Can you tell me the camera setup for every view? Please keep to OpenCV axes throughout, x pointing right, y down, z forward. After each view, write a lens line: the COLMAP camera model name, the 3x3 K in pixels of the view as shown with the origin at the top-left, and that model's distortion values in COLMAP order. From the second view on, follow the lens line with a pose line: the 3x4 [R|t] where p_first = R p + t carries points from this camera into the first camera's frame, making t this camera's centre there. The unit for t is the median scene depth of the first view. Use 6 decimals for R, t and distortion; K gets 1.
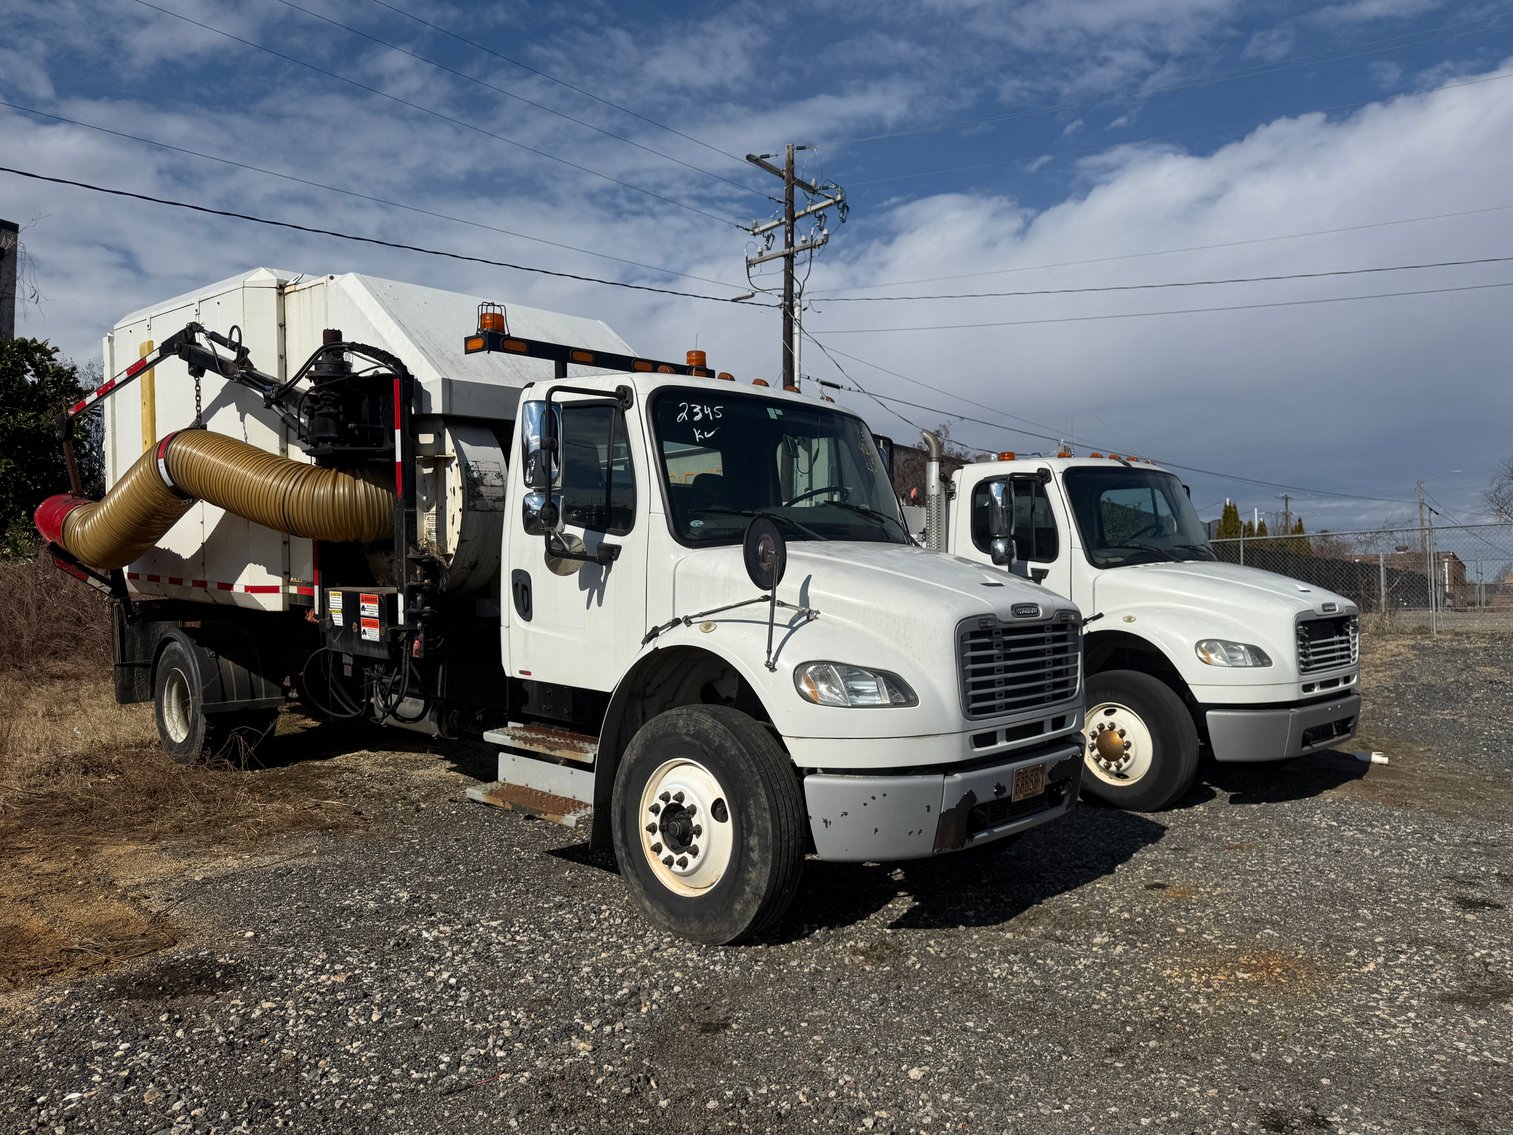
lens RADIAL K [[1054.8, 0, 746.9], [0, 1054.8, 575.9], [0, 0, 1]] dist [0.176968, -0.207406]
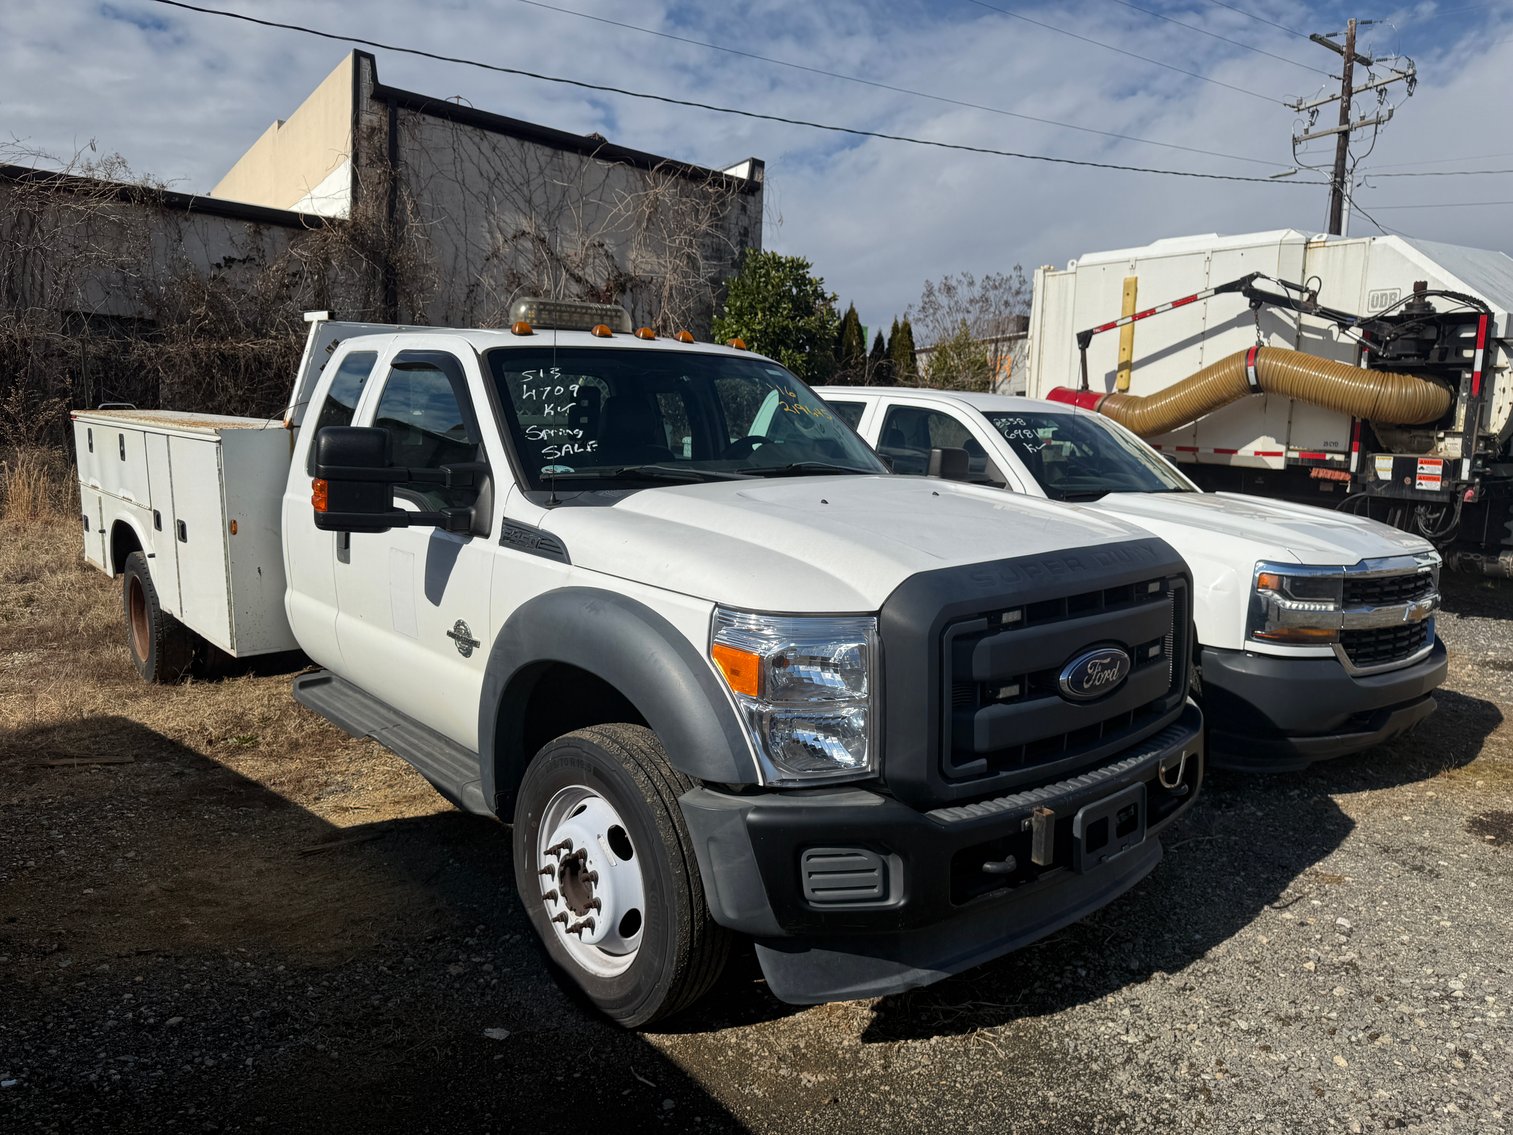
lens RADIAL K [[1085.4, 0, 758.3], [0, 1085.4, 573.0], [0, 0, 1]] dist [0.008501, -0.006192]
pose [[0.965535, 0.050445, -0.255337, -0.868290], [-0.020016, 0.992524, 0.120395, 0.010812], [0.259501, -0.111135, 0.959327, -0.733212]]
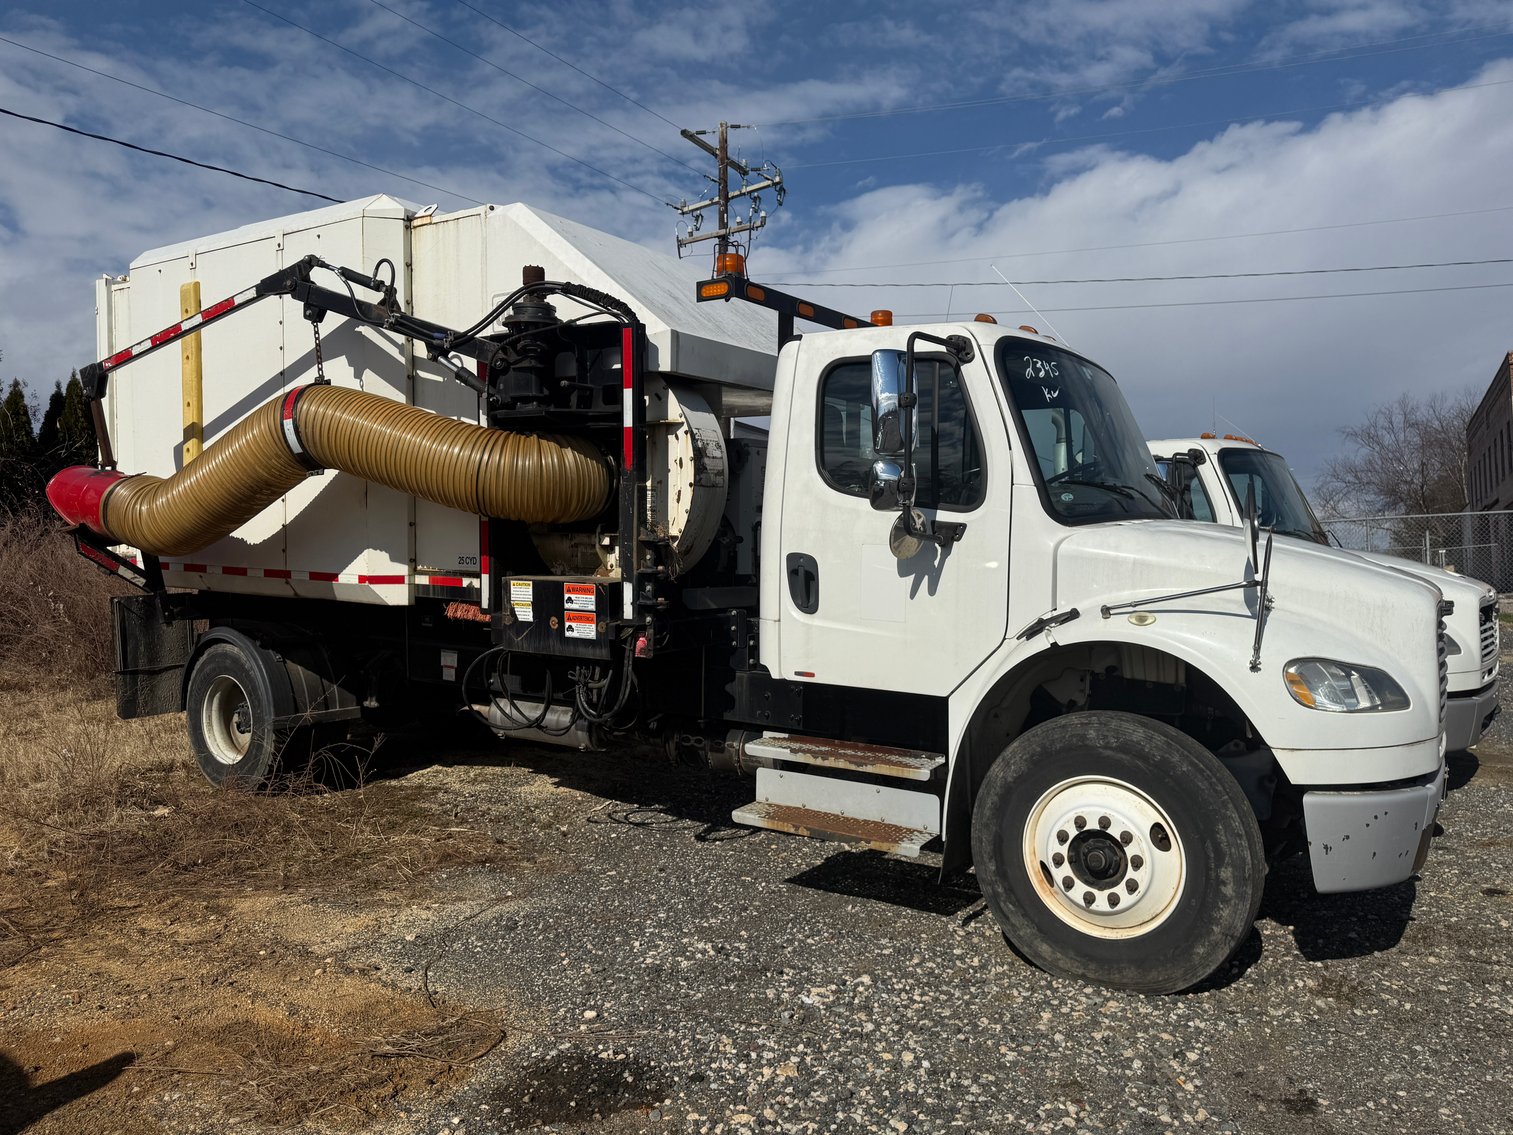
lens RADIAL K [[1047.5, 0, 774.0], [0, 1047.5, 564.3], [0, 0, 1]] dist [0.166883, -0.258548]
pose [[0.984917, -0.003629, 0.172989, -0.345267], [0.003984, 0.999991, -0.001705, 0.003780], [-0.172981, 0.002368, 0.984922, 0.159524]]
